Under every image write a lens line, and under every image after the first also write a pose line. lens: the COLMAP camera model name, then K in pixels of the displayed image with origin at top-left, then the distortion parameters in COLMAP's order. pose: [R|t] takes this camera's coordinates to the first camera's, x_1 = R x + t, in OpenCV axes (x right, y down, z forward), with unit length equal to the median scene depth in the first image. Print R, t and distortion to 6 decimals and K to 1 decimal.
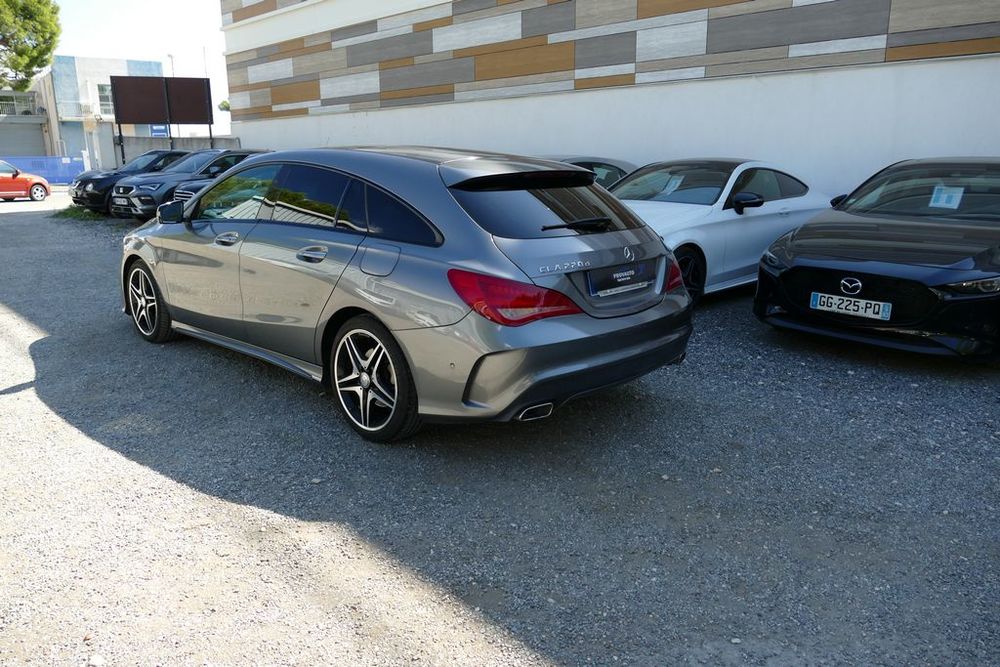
lens RADIAL K [[716.1, 0, 500.2], [0, 716.1, 336.4], [0, 0, 1]] dist [-0.000456, -0.010120]
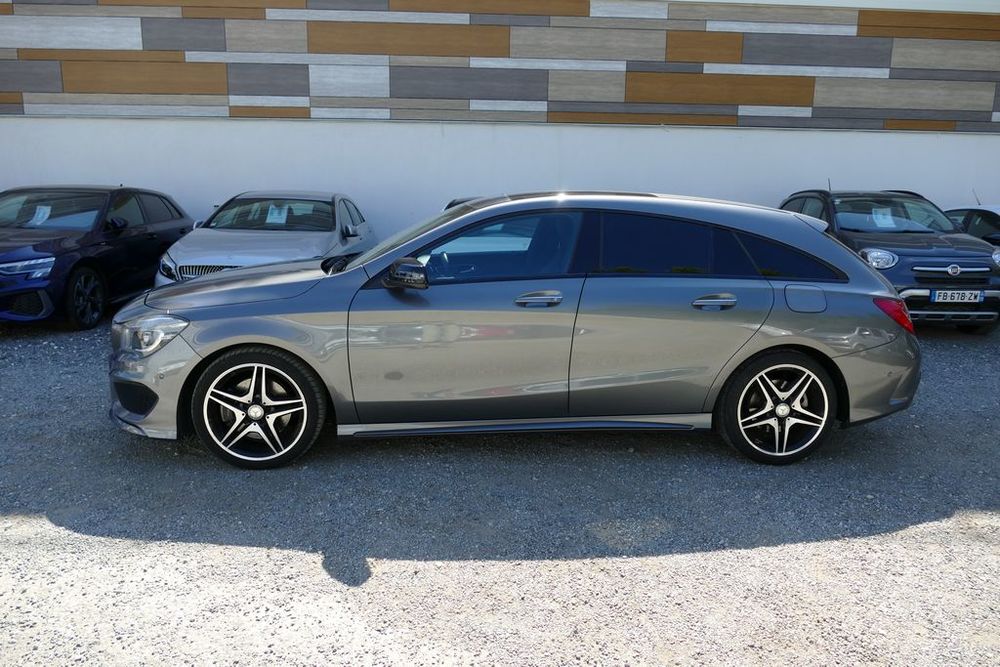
lens RADIAL K [[716.1, 0, 502.3], [0, 716.1, 334.6], [0, 0, 1]] dist [-0.000456, -0.010120]
pose [[0.667329, -0.134638, 0.732492, -0.485296], [0.164294, 0.985907, 0.031539, -0.060539], [-0.726415, 0.099298, 0.680045, 0.216040]]
